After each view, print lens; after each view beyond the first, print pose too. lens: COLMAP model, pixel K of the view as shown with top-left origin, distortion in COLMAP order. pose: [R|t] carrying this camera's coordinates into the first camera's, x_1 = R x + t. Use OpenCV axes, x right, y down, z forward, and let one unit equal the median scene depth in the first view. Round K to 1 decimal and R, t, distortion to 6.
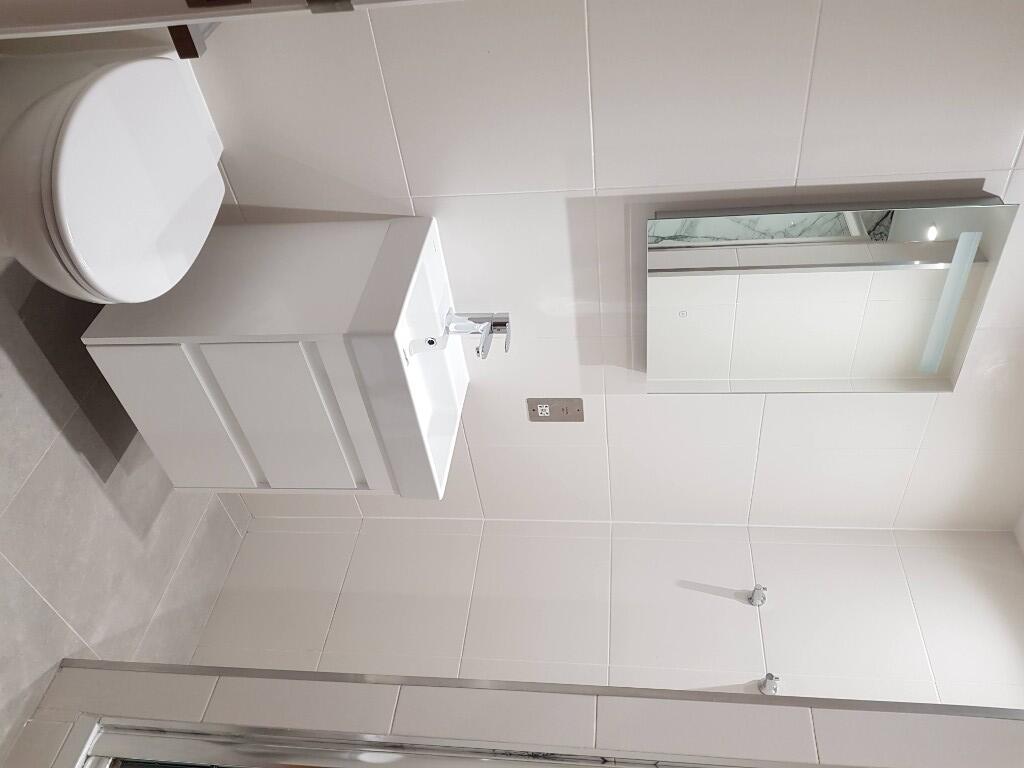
lens RADIAL K [[781.7, 0, 512.0], [0, 781.7, 384.0], [0, 0, 1]] dist [0.005316, -0.008144]
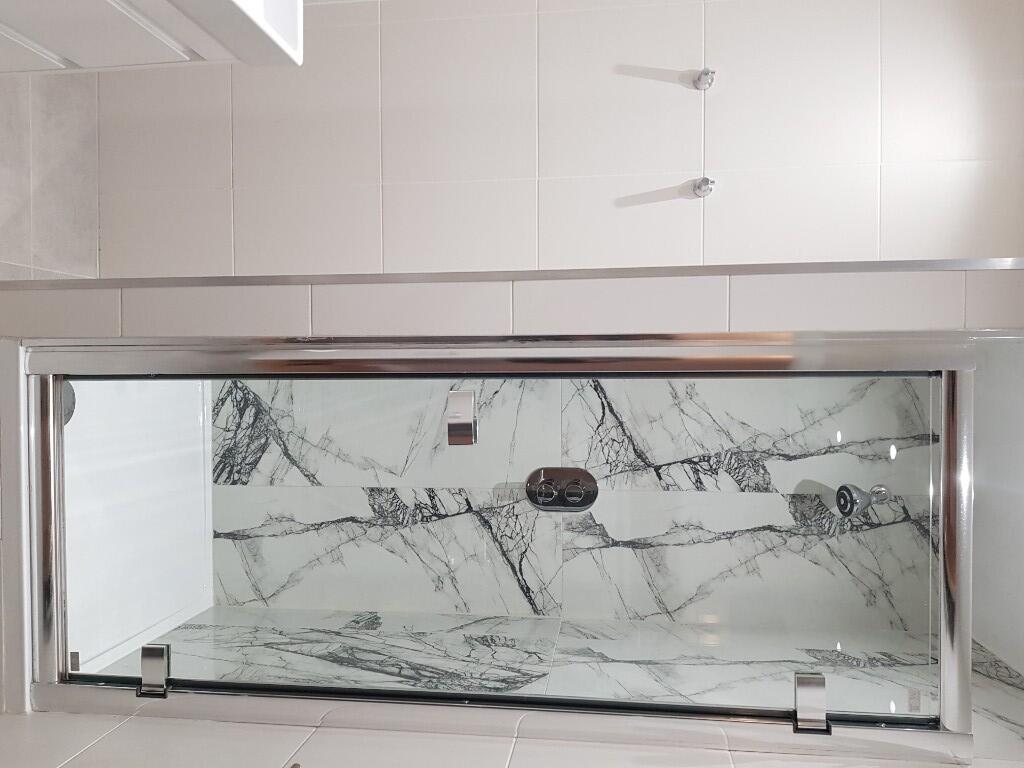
lens RADIAL K [[781.7, 0, 512.0], [0, 781.7, 384.0], [0, 0, 1]] dist [0.005316, -0.008144]
pose [[0.993068, -0.116430, -0.016136, 0.093058], [0.091563, 0.680168, 0.727315, -0.182754], [-0.073706, -0.723751, 0.686114, 0.213499]]
